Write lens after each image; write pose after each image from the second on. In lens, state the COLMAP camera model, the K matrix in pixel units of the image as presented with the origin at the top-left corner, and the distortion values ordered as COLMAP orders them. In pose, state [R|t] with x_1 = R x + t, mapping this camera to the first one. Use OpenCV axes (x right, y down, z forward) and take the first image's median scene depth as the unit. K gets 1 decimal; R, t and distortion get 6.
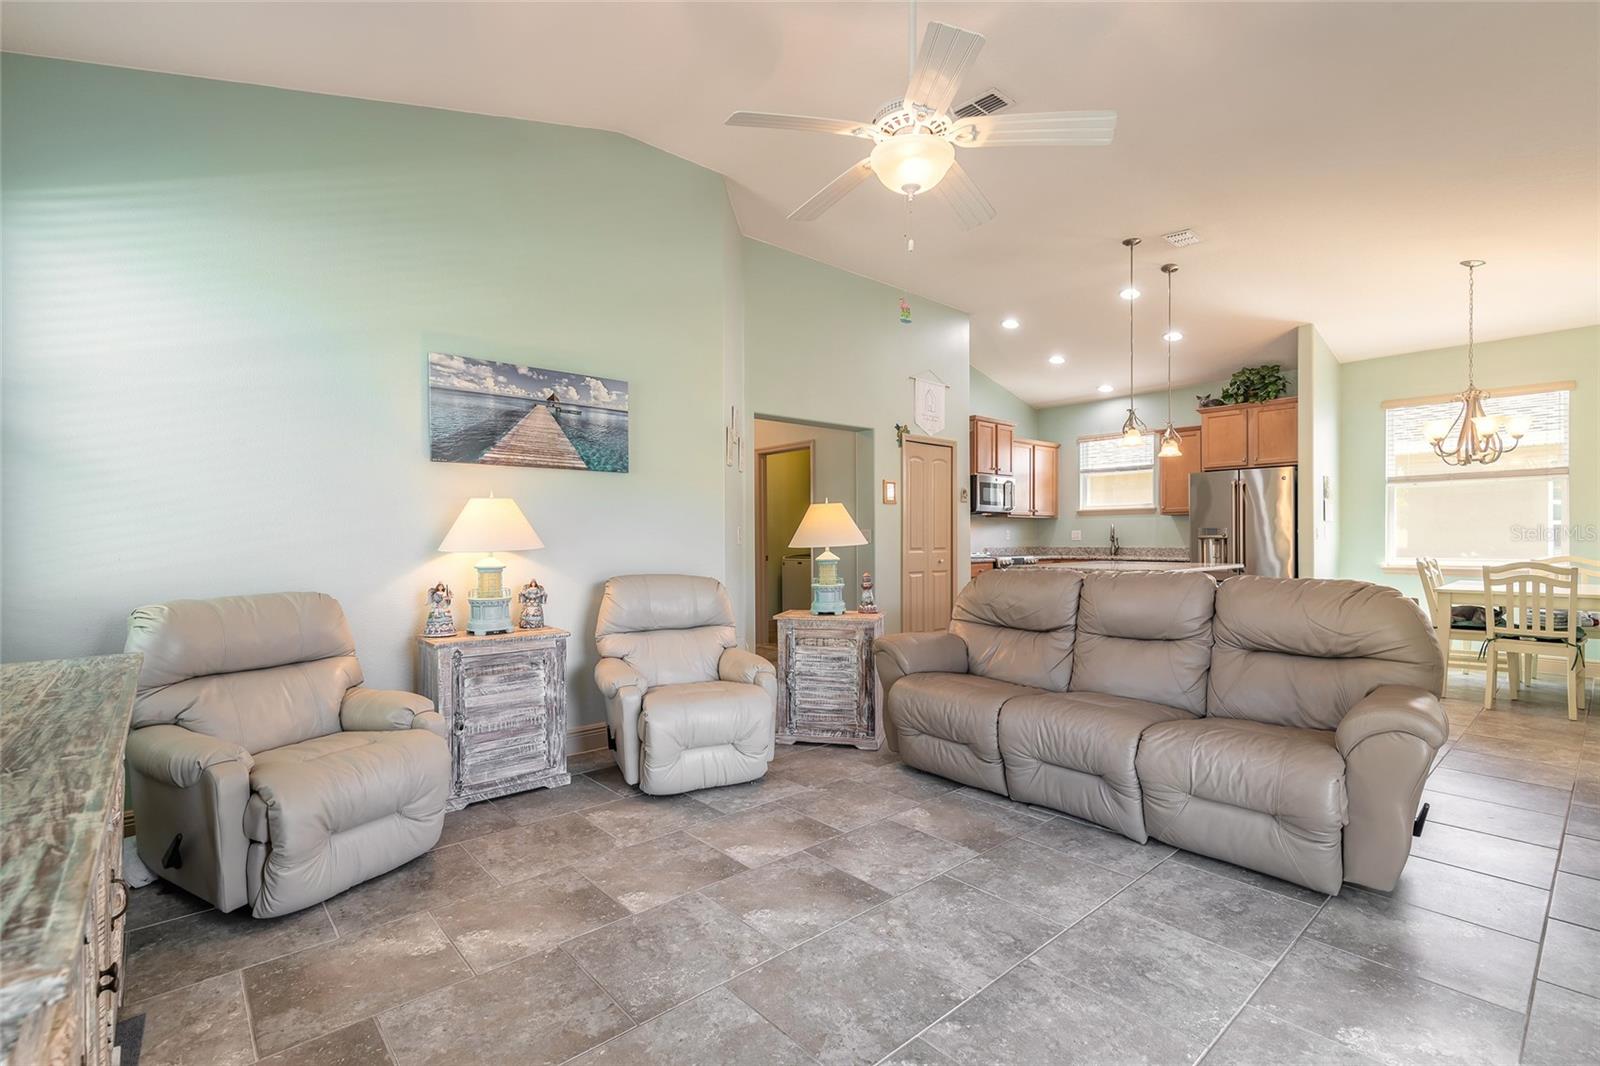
lens RADIAL K [[725.9, 0, 785.8], [0, 725.9, 537.2], [0, 0, 1]] dist [0.003643, -0.001031]
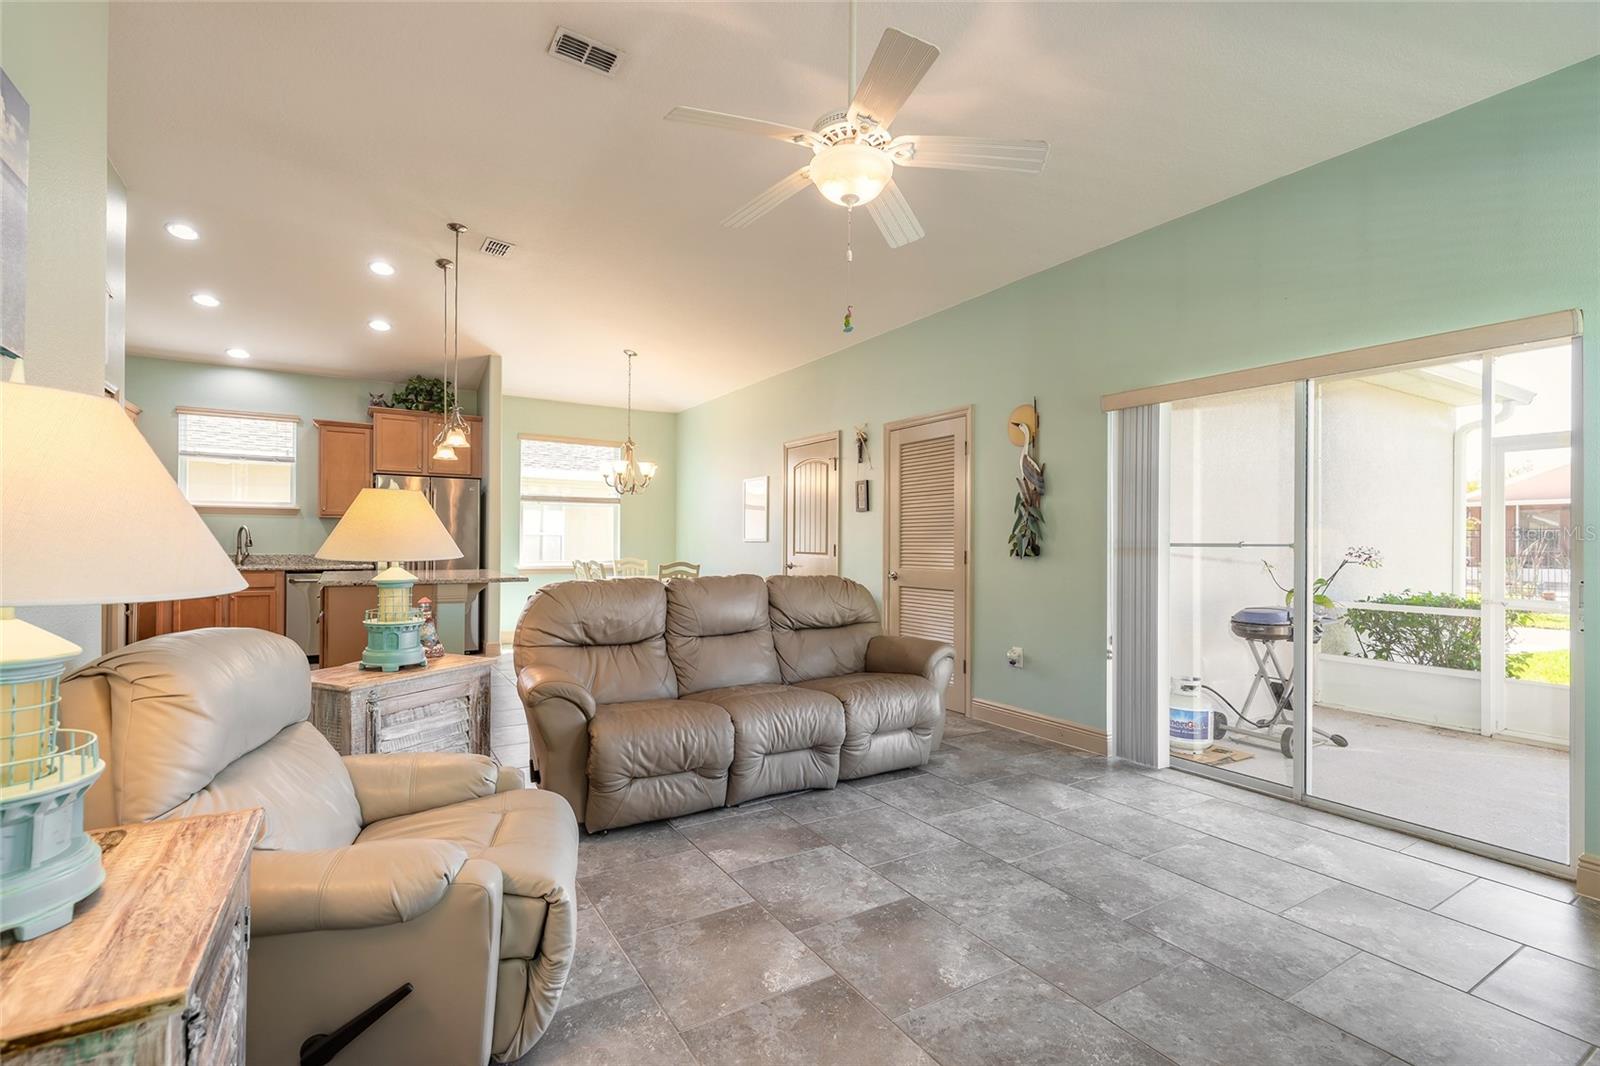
lens RADIAL K [[725.9, 0, 805.1], [0, 725.9, 539.3], [0, 0, 1]] dist [0.003643, -0.001031]
pose [[0.149193, 0.010586, 0.988751, -0.554815], [-0.008395, 0.999920, -0.009438, -0.001246], [-0.988772, -0.006892, 0.149270, 0.615819]]
